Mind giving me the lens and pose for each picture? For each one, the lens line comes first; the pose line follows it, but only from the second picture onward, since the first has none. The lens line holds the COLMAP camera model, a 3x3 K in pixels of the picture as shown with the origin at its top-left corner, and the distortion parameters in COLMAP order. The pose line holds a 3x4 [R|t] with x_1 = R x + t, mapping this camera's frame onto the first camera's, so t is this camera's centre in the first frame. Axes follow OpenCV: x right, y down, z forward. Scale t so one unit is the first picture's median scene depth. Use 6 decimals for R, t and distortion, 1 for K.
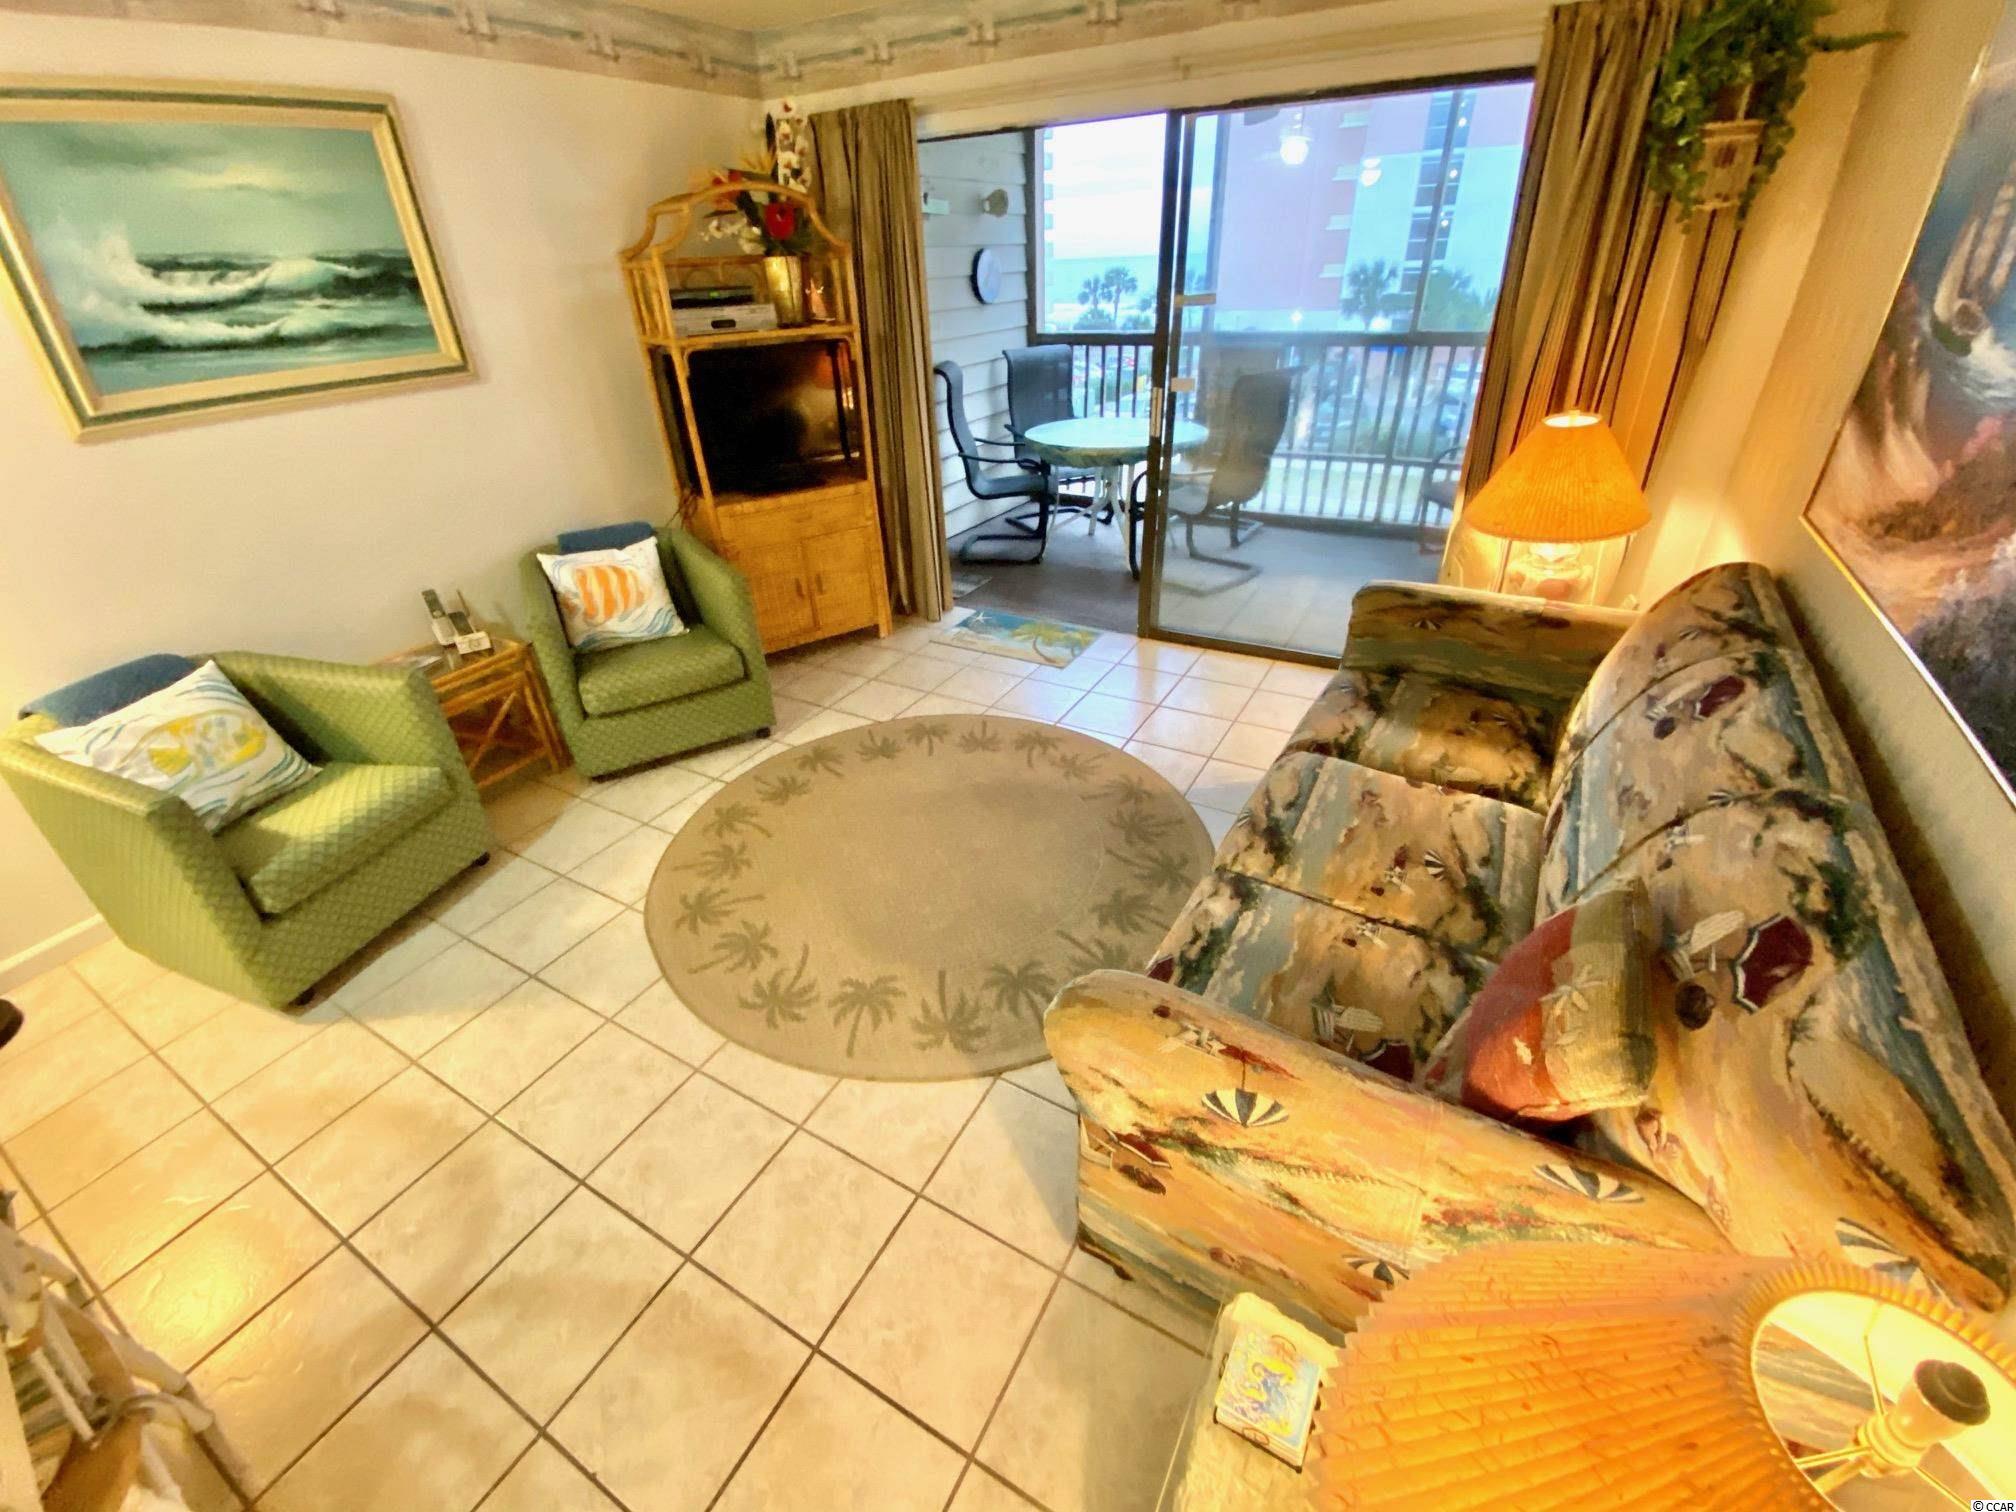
lens RADIAL K [[838.3, 0, 1002.2], [0, 838.3, 749.6], [0, 0, 1]] dist [0.024825, -0.021143]
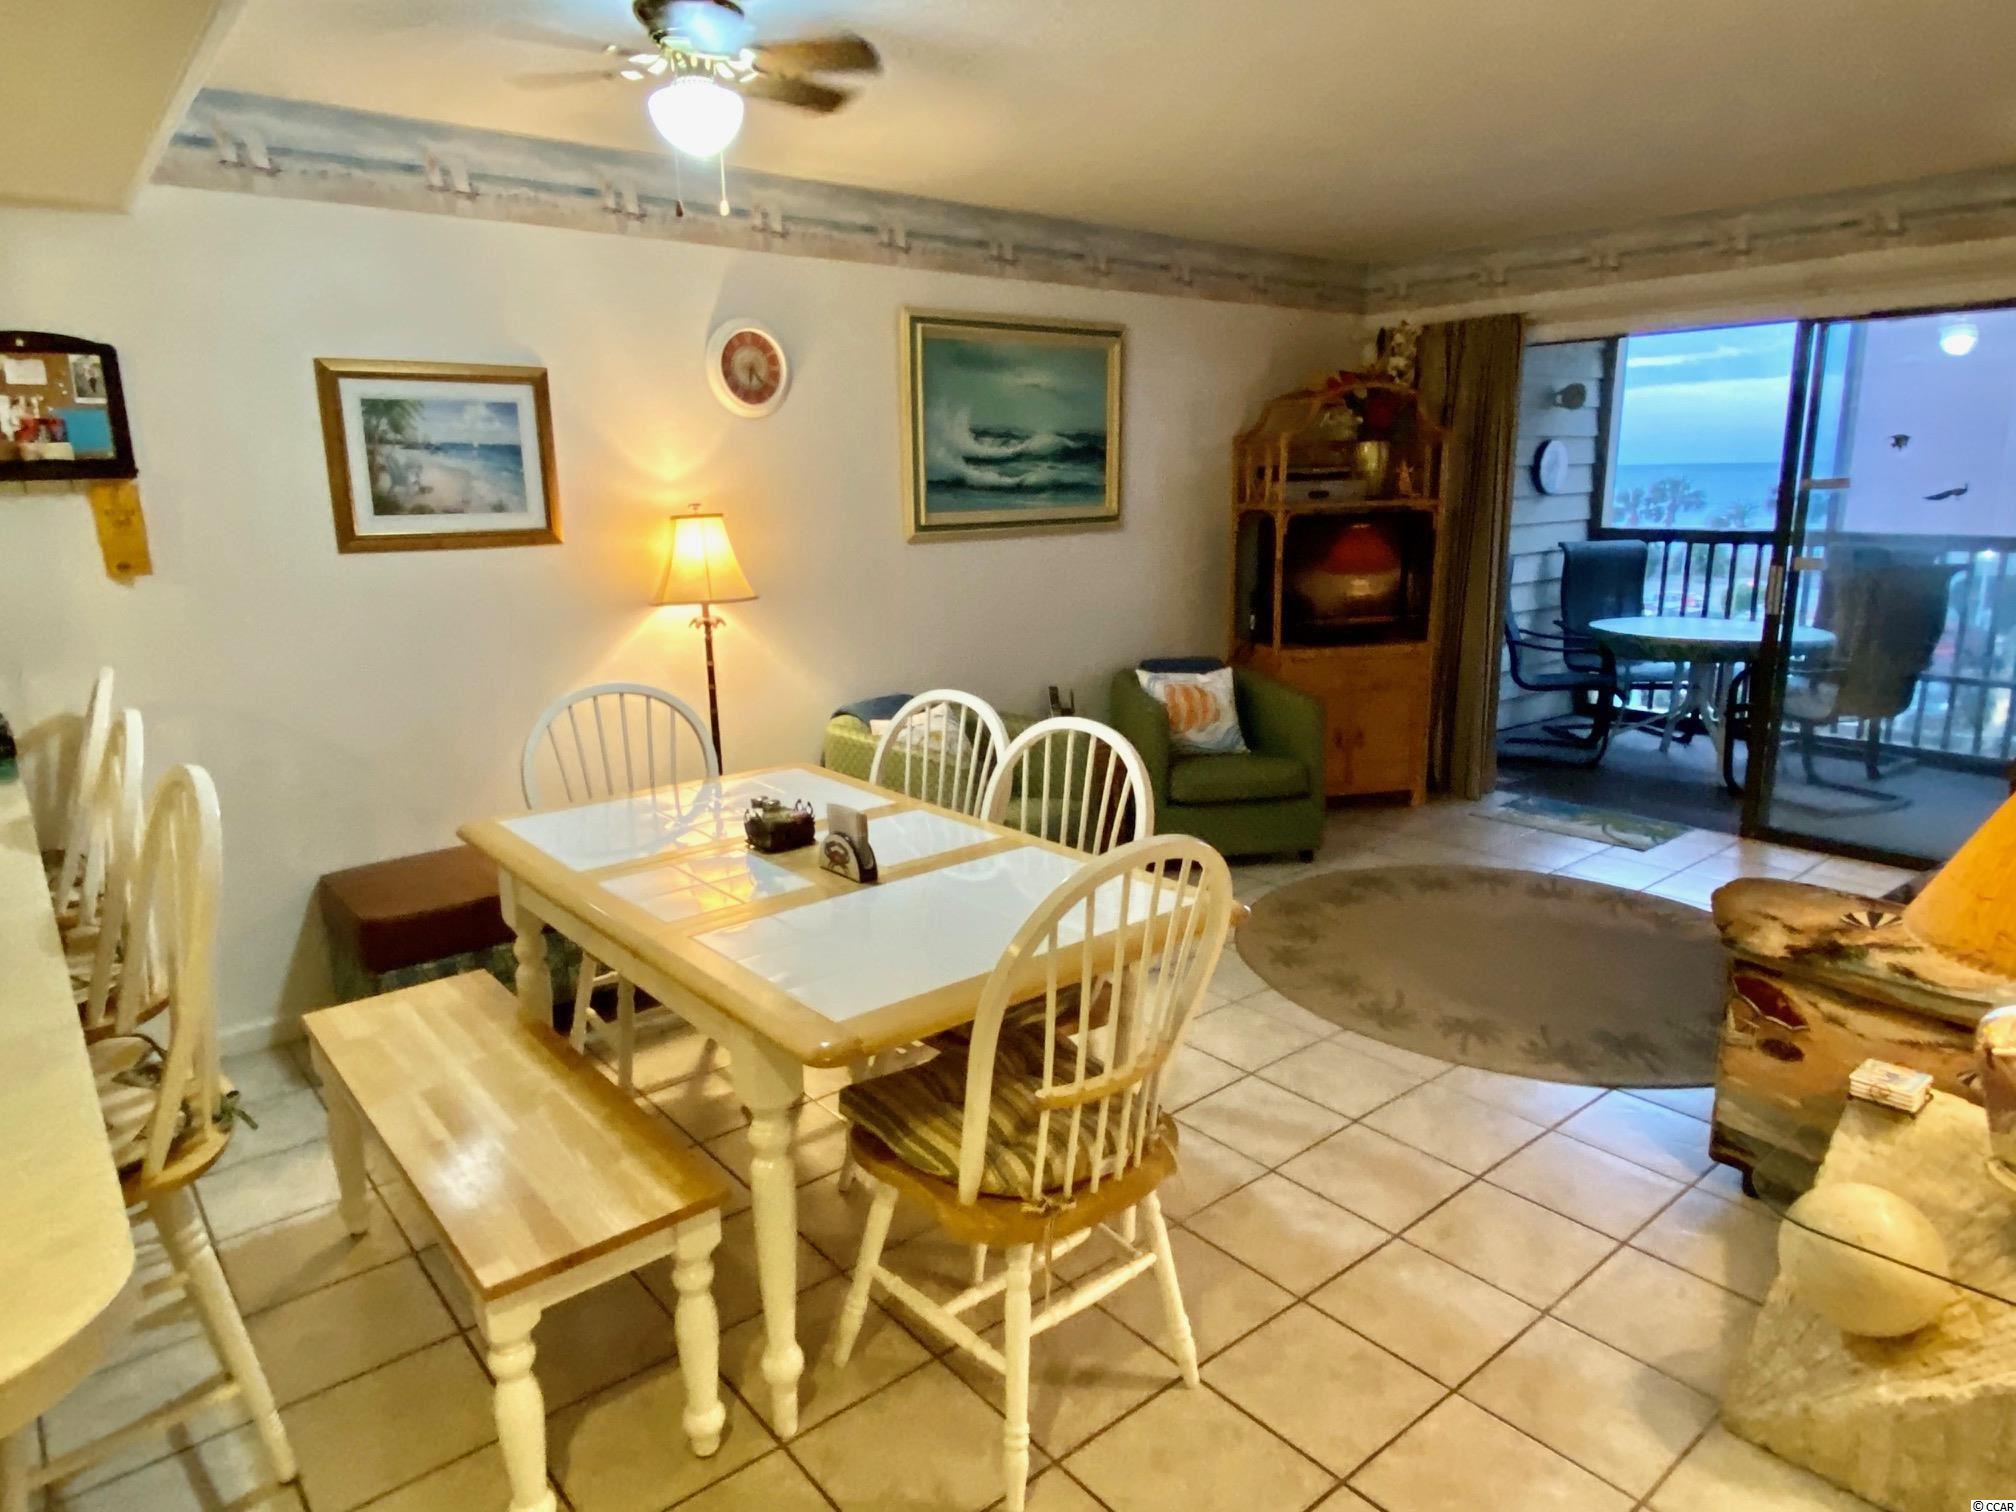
lens RADIAL K [[1245.6, 0, 1008.9], [0, 1245.6, 732.1], [0, 0, 1]] dist [0.134307, -0.151553]
pose [[0.938420, 0.095545, -0.332021, -0.137882], [-0.193577, 0.941399, -0.276218, 0.329550], [0.286173, 0.323480, 0.901923, -0.514193]]
